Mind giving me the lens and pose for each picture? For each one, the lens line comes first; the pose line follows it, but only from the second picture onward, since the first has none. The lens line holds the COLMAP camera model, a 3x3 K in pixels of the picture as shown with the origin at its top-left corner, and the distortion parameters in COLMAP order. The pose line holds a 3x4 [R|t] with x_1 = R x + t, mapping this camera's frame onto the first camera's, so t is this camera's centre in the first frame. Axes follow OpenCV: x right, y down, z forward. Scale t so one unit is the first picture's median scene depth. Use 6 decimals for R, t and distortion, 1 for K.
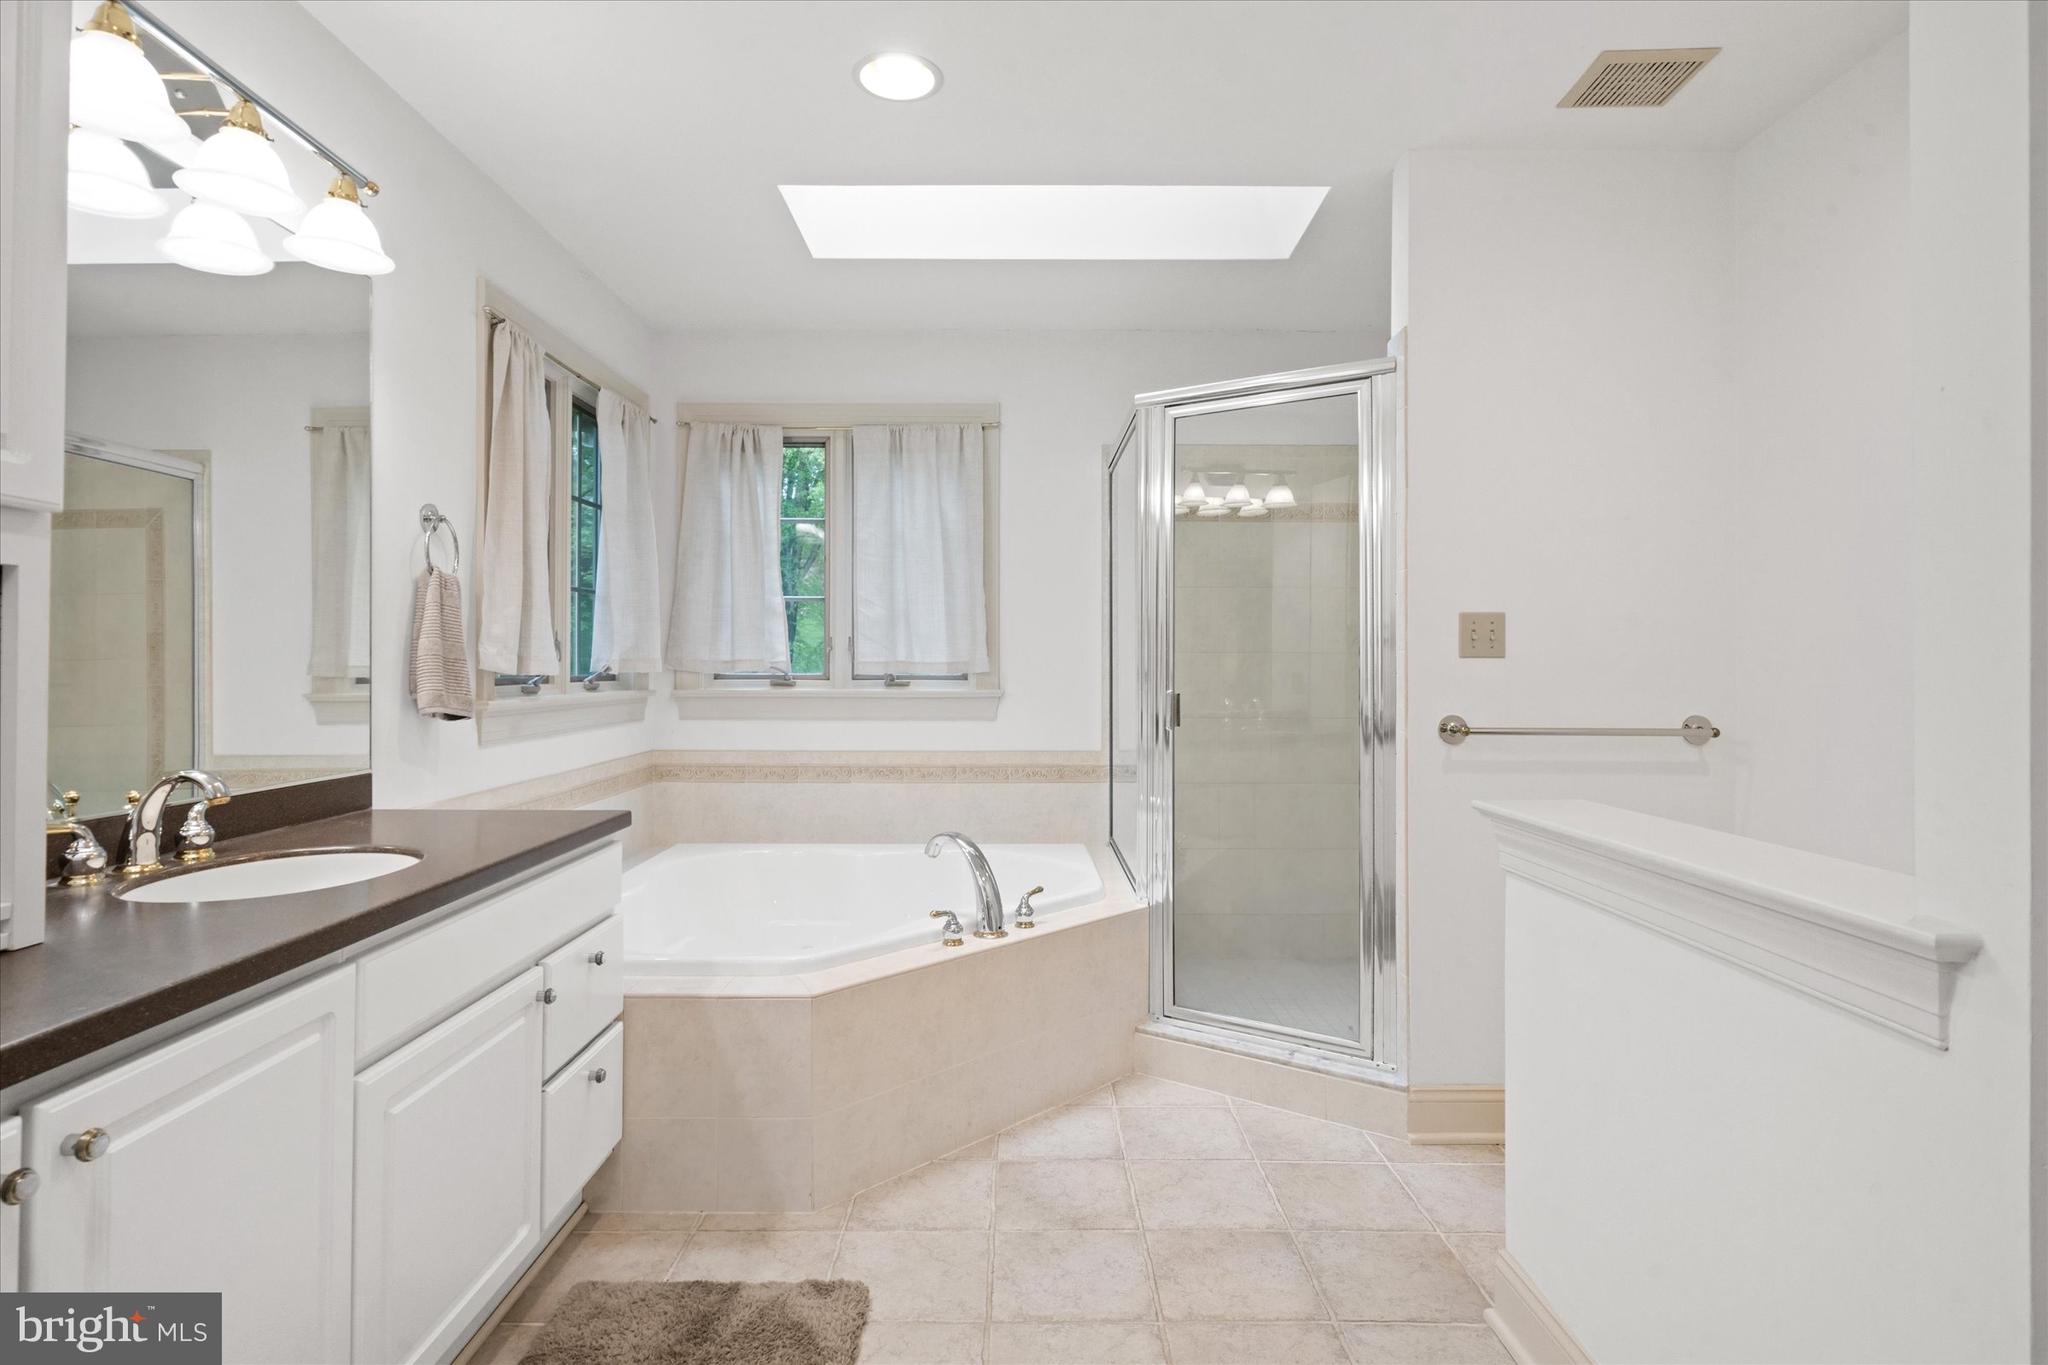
lens RADIAL K [[1085.7, 0, 1022.1], [0, 1085.7, 654.9], [0, 0, 1]] dist [0.001906, 0.000857]
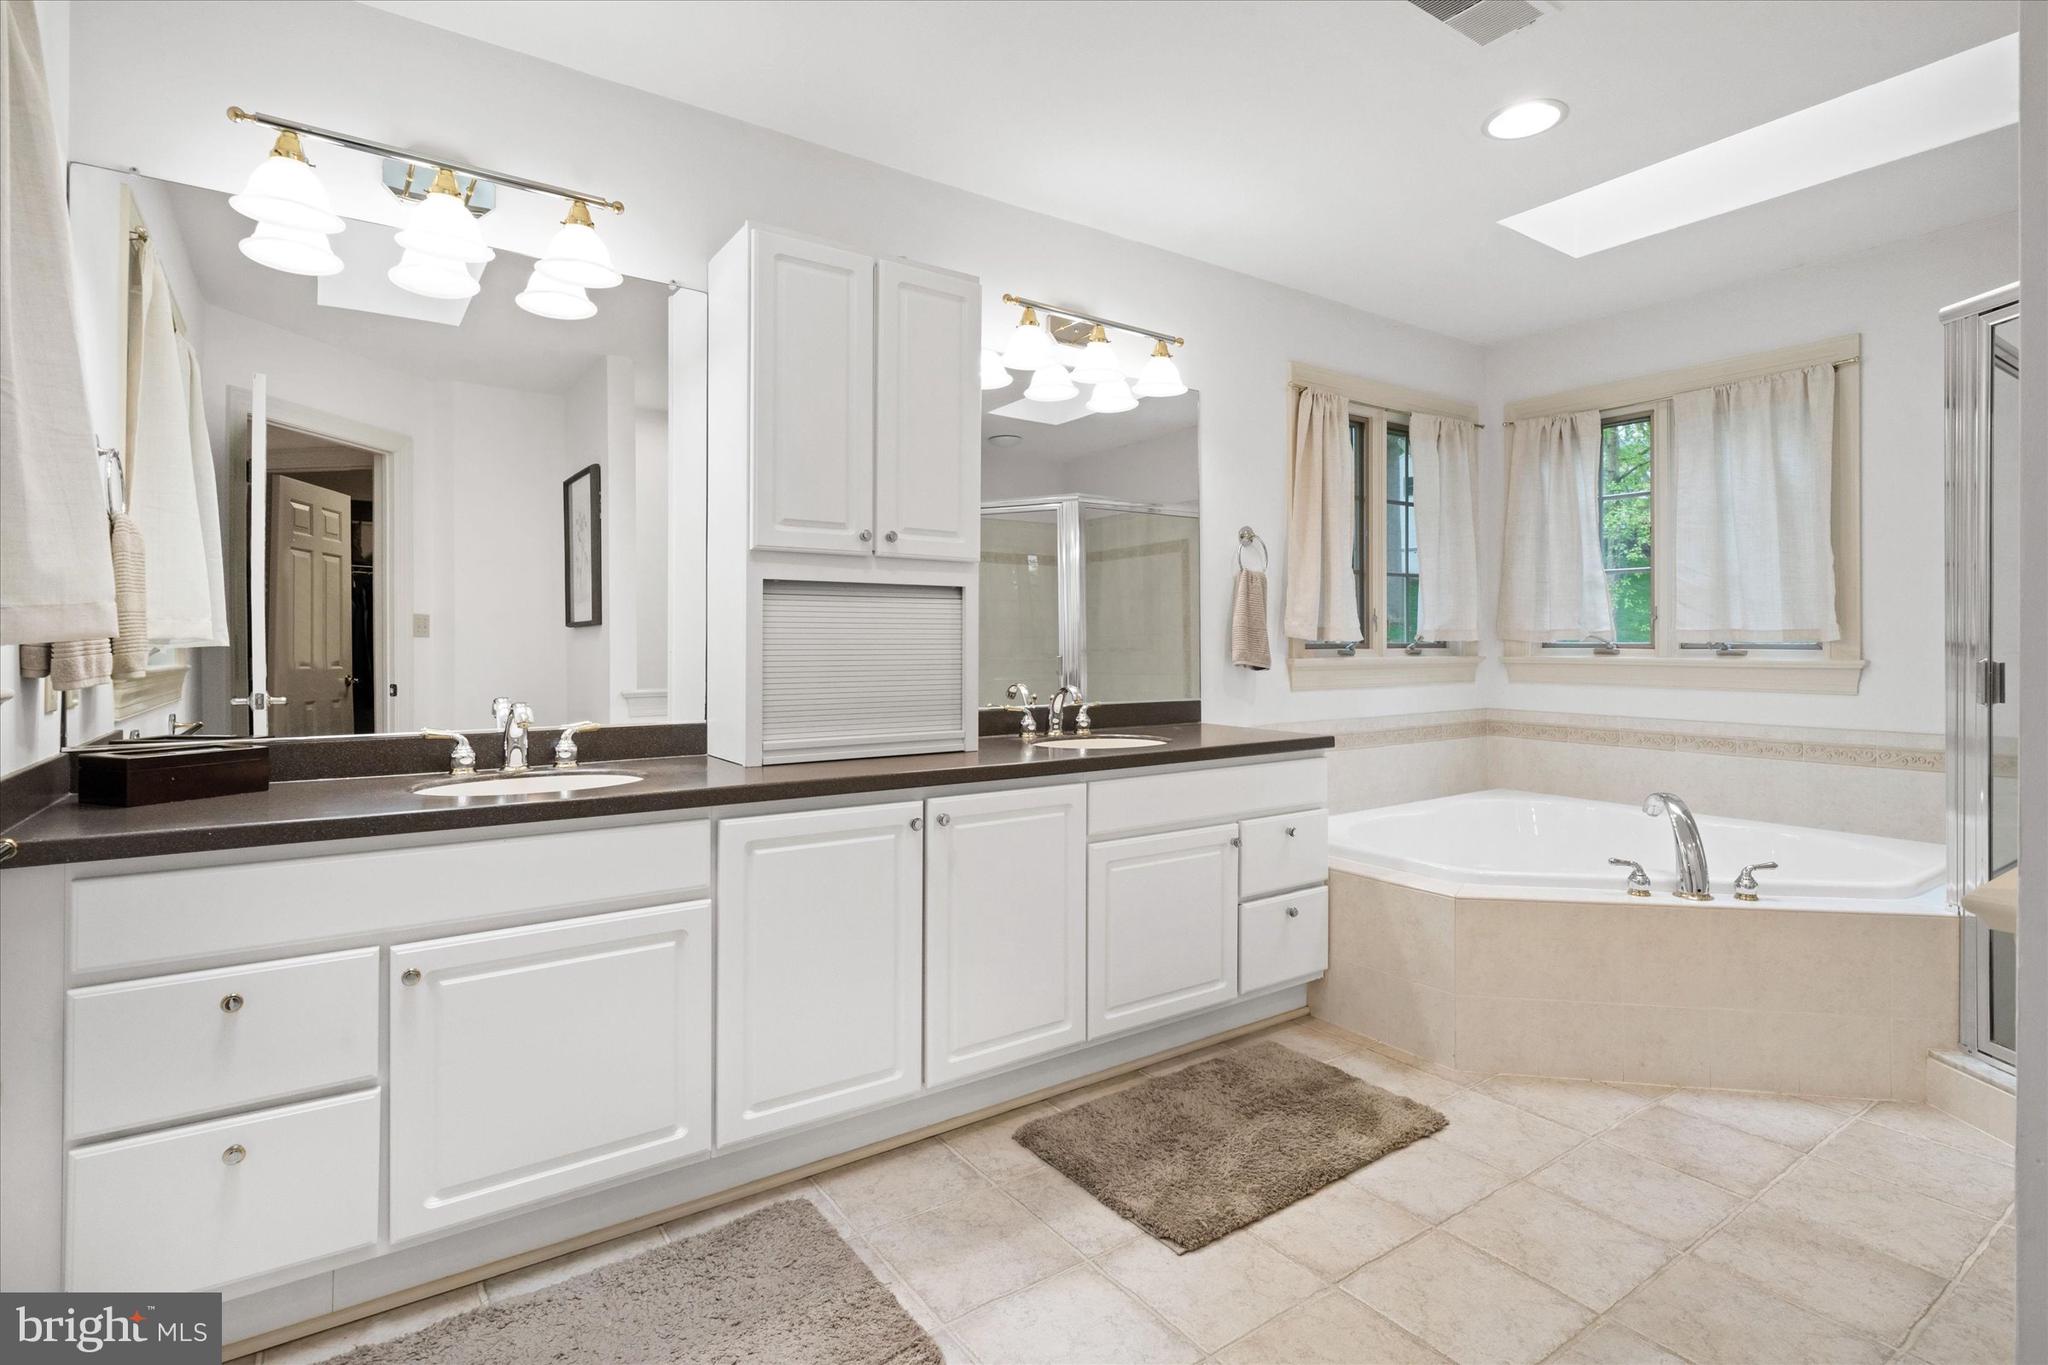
lens RADIAL K [[1085.7, 0, 1022.1], [0, 1085.7, 654.9], [0, 0, 1]] dist [0.001906, 0.000857]
pose [[0.540491, 0.007149, -0.841319, 0.468811], [0.007227, 0.999888, 0.013139, 0.014528], [0.841319, -0.013182, 0.540379, -0.066430]]
